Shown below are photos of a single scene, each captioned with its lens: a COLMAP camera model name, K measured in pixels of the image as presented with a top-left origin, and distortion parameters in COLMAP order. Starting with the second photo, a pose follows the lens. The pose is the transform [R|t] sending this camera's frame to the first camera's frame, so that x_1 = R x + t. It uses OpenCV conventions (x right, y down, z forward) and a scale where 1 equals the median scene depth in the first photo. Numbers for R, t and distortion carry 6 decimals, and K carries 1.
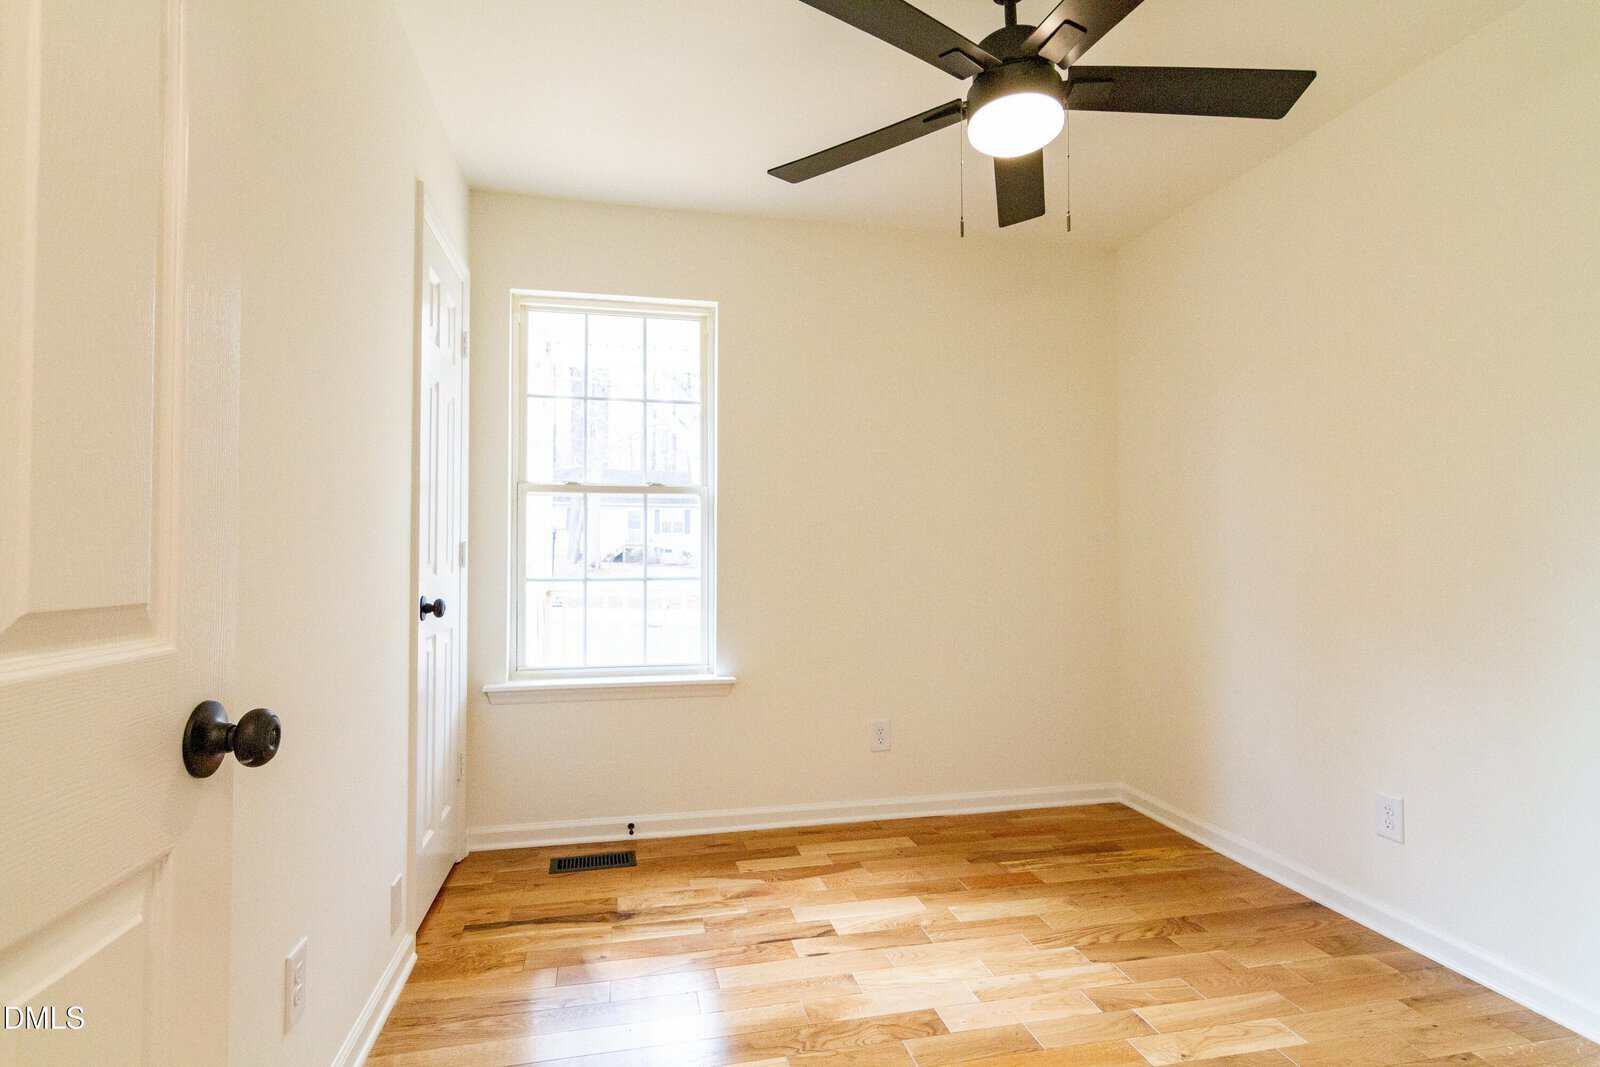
lens RADIAL K [[812.3, 0, 795.1], [0, 812.3, 546.2], [0, 0, 1]] dist [-0.003786, 0.006324]
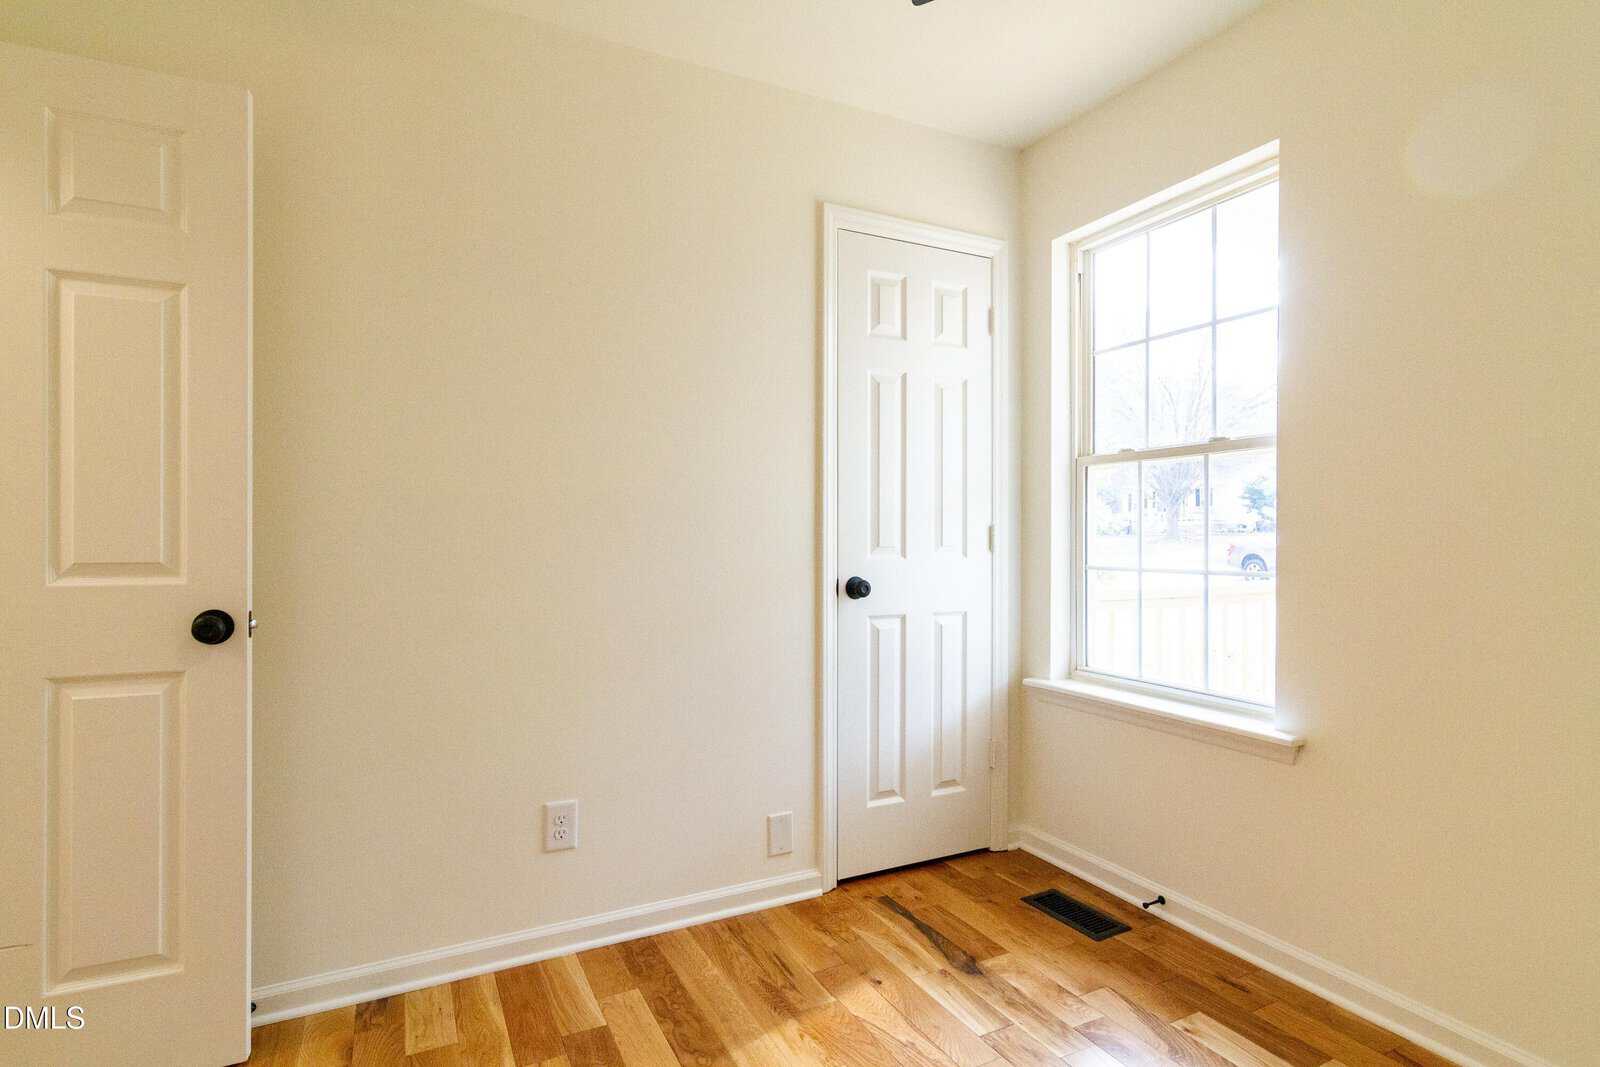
lens RADIAL K [[812.3, 0, 796.4], [0, 812.3, 544.1], [0, 0, 1]] dist [-0.003786, 0.006324]
pose [[0.251964, 0.011633, -0.967667, 0.457216], [0.011409, 0.999823, 0.014990, 0.000072], [0.967669, -0.014817, 0.251787, 0.510814]]
